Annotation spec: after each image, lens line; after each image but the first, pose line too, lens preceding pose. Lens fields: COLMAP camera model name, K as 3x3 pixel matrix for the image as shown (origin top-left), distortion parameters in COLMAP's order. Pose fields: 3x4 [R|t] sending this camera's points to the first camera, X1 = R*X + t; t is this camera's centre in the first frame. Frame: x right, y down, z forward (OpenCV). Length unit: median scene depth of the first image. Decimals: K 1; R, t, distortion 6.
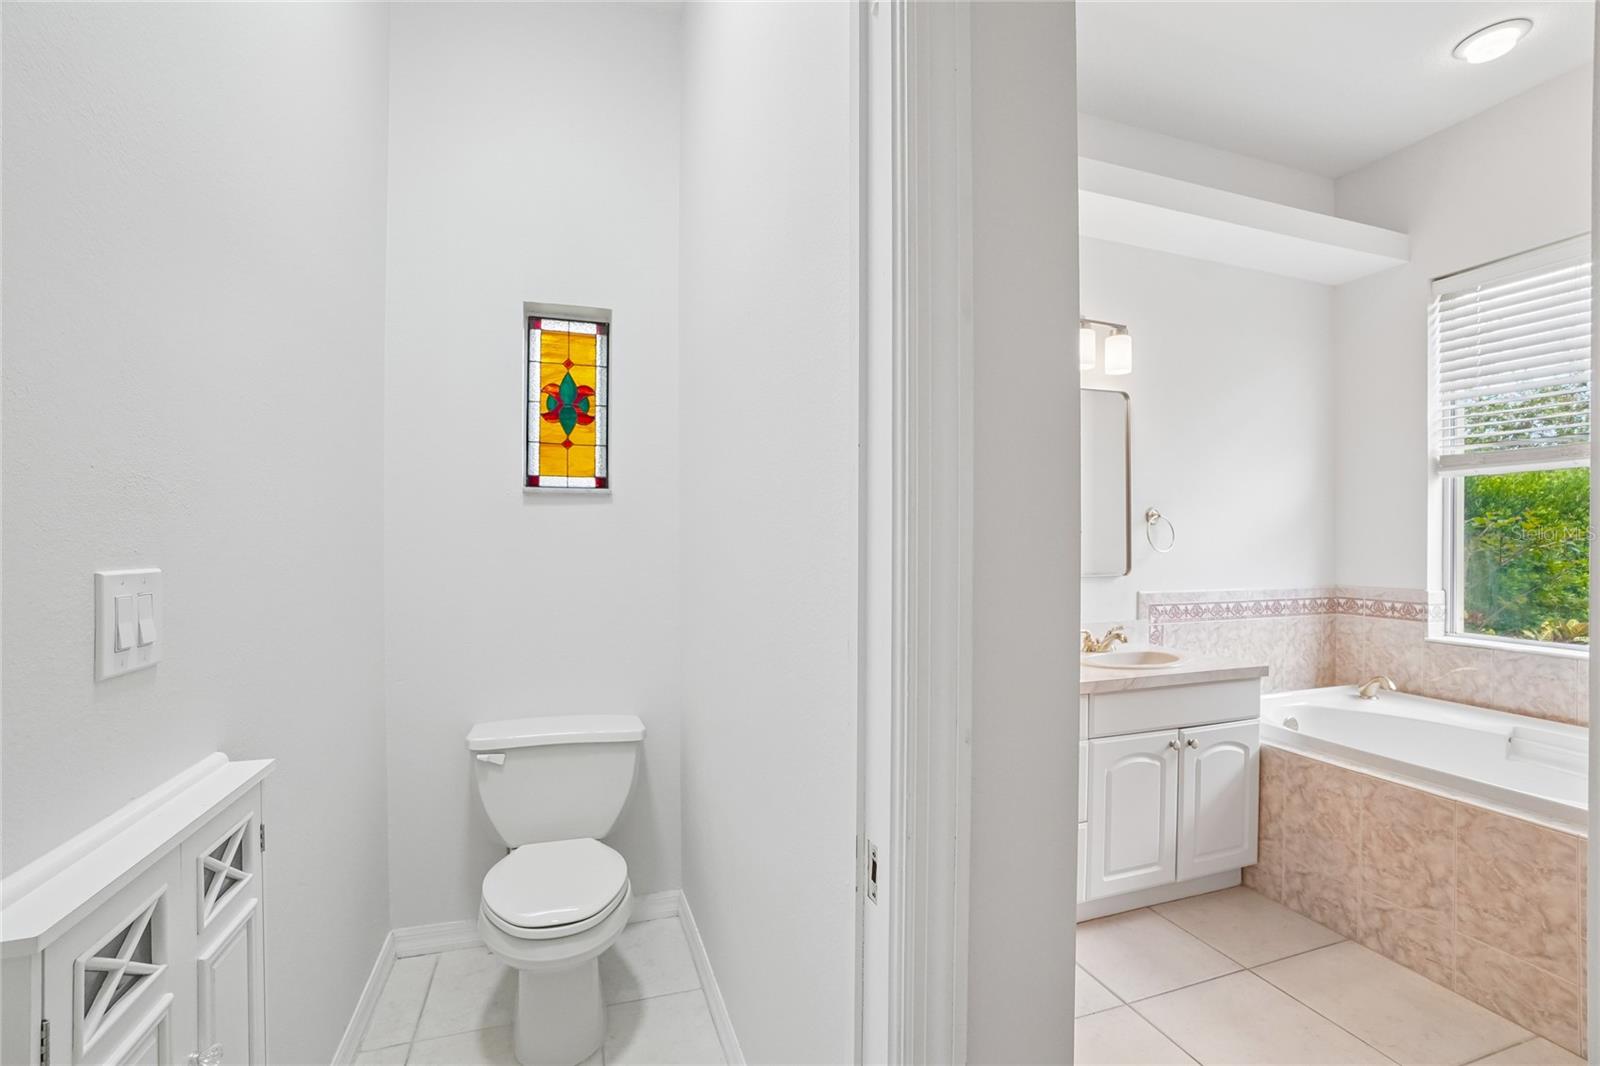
lens RADIAL K [[714.9, 0, 798.3], [0, 714.9, 542.9], [0, 0, 1]] dist [-0.061459, 0.021731]
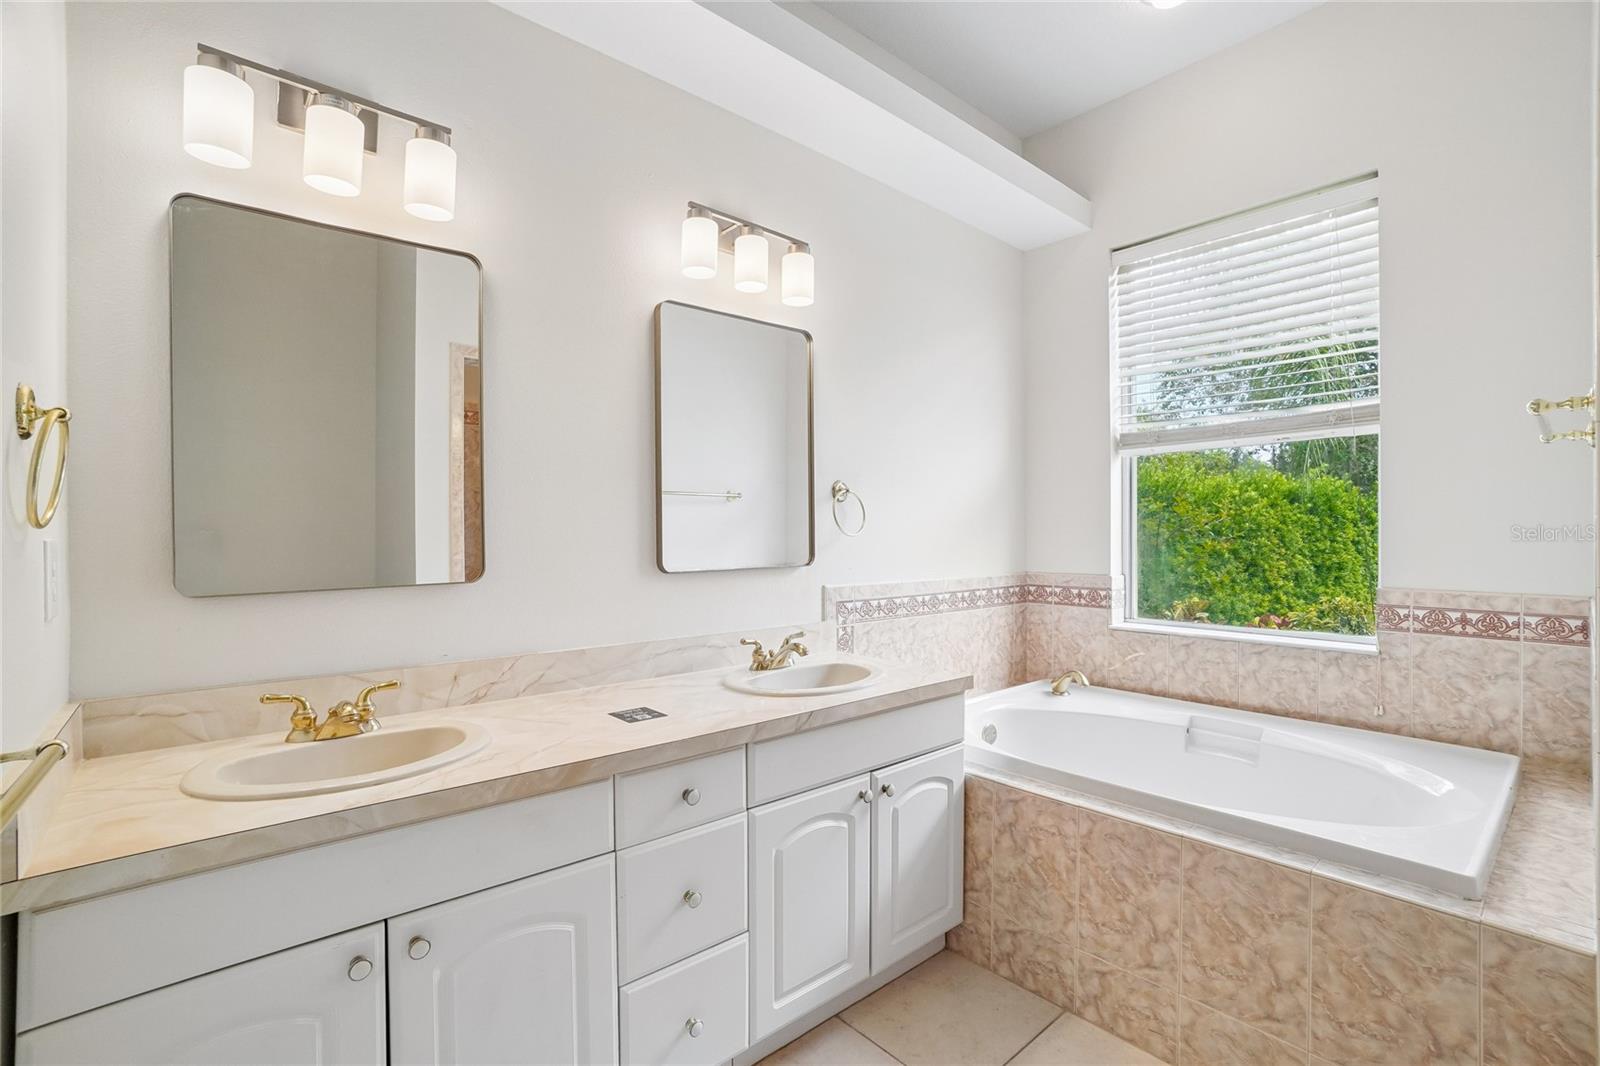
lens RADIAL K [[714.9, 0, 796.4], [0, 714.9, 542.4], [0, 0, 1]] dist [-0.061459, 0.021731]
pose [[0.926905, -0.008402, 0.375202, 0.165659], [0.006229, 0.999956, 0.007005, 0.015947], [-0.375245, -0.004156, 0.926916, 0.291078]]
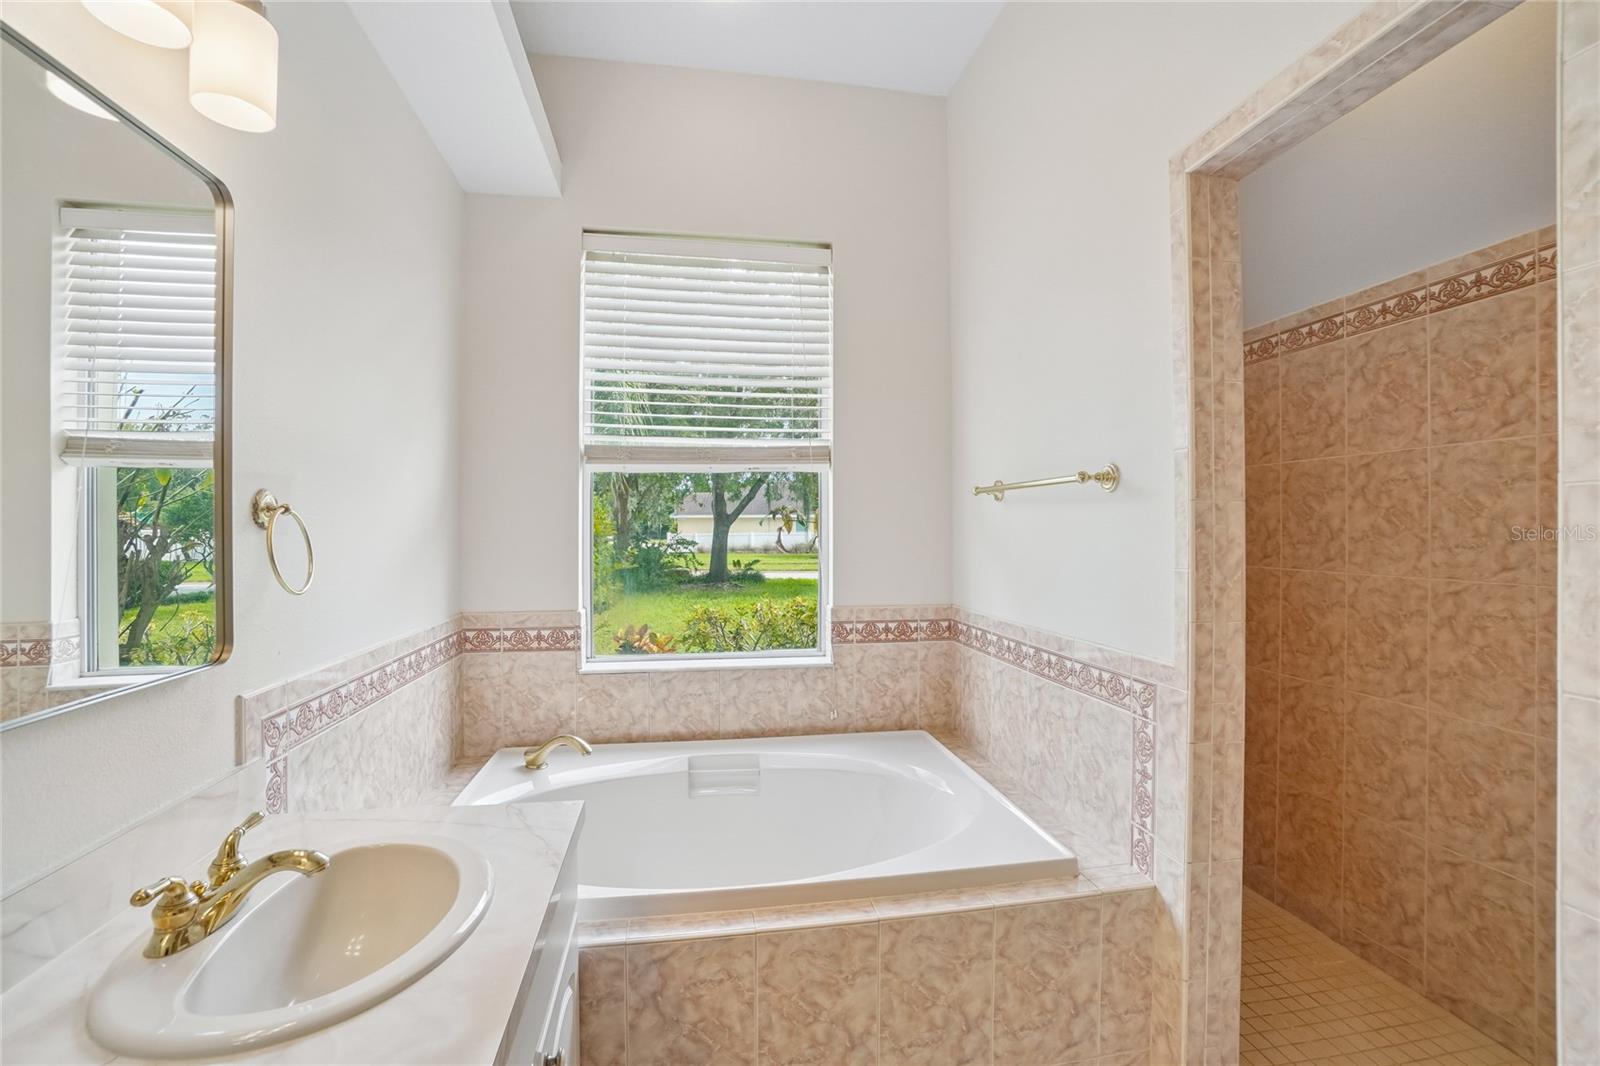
lens RADIAL K [[714.9, 0, 815.4], [0, 714.9, 530.9], [0, 0, 1]] dist [-0.061459, 0.021731]
pose [[0.149130, -0.002329, 0.988815, 0.153804], [0.007957, 0.999968, 0.001155, -0.024574], [-0.988786, 0.007695, 0.149144, 0.669143]]
